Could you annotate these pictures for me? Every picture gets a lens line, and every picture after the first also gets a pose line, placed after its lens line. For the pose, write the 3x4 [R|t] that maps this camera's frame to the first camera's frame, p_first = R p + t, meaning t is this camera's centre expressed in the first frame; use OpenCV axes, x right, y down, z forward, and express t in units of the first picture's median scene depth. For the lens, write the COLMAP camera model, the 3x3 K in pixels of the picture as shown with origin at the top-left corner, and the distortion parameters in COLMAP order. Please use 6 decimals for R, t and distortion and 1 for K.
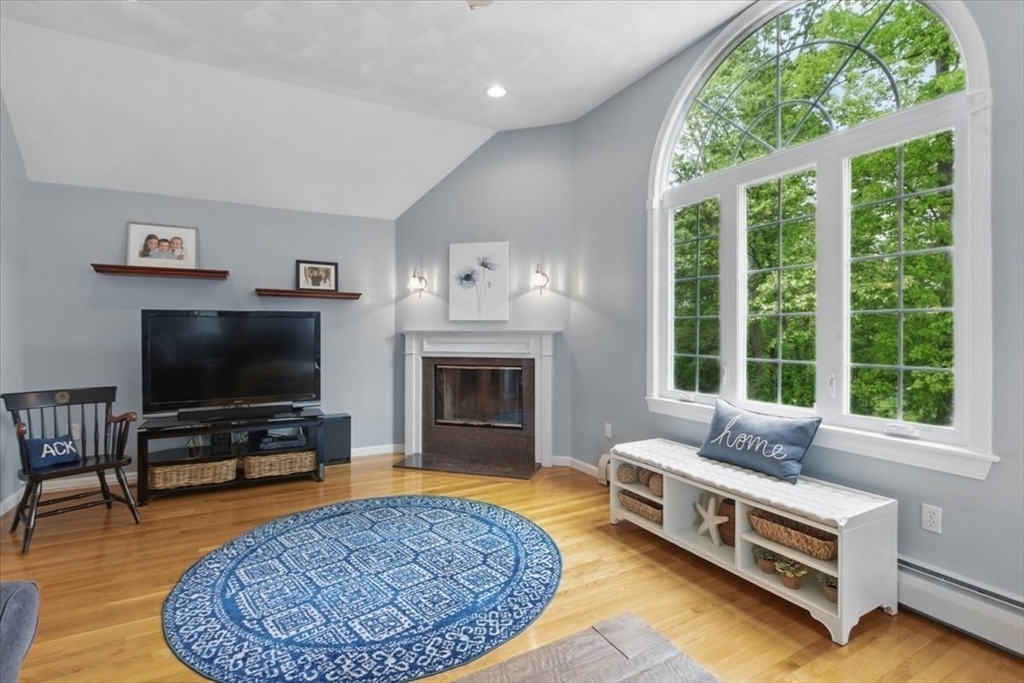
lens RADIAL K [[498.8, 0, 528.4], [0, 498.8, 326.3], [0, 0, 1]] dist [-0.002319, -0.000021]
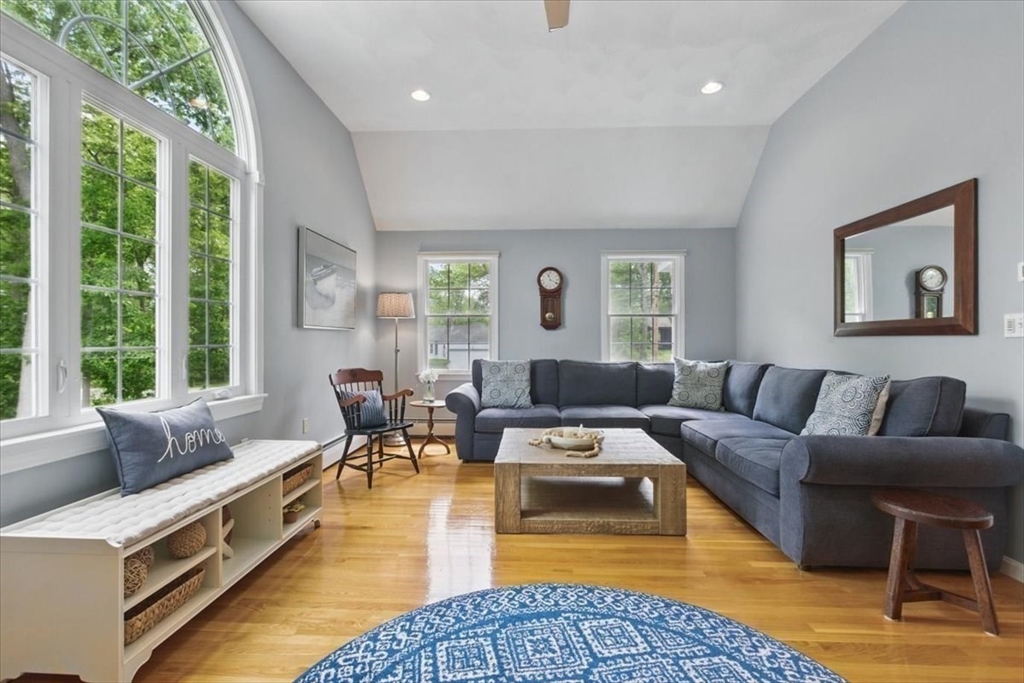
lens RADIAL K [[466.6, 0, 508.0], [0, 466.6, 342.0], [0, 0, 1]] dist [-0.004687, 0.000738]
pose [[-0.840582, -0.002884, 0.541677, -0.557519], [-0.005540, 0.999979, -0.003273, 0.078893], [-0.541657, -0.005752, -0.840580, 1.712920]]
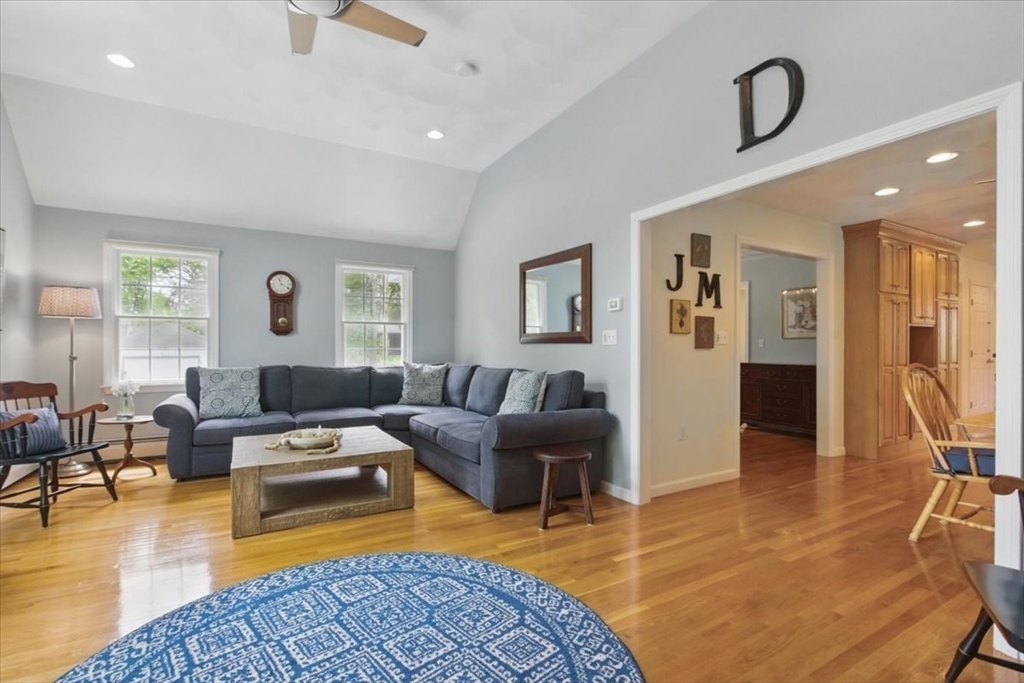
lens RADIAL K [[466.6, 0, 508.0], [0, 466.6, 342.0], [0, 0, 1]] dist [-0.004687, 0.000738]
pose [[-0.999968, -0.002864, 0.007480, -0.599903], [-0.002997, 0.999838, -0.017740, 0.079271], [-0.007428, -0.017762, -0.999815, 1.925958]]
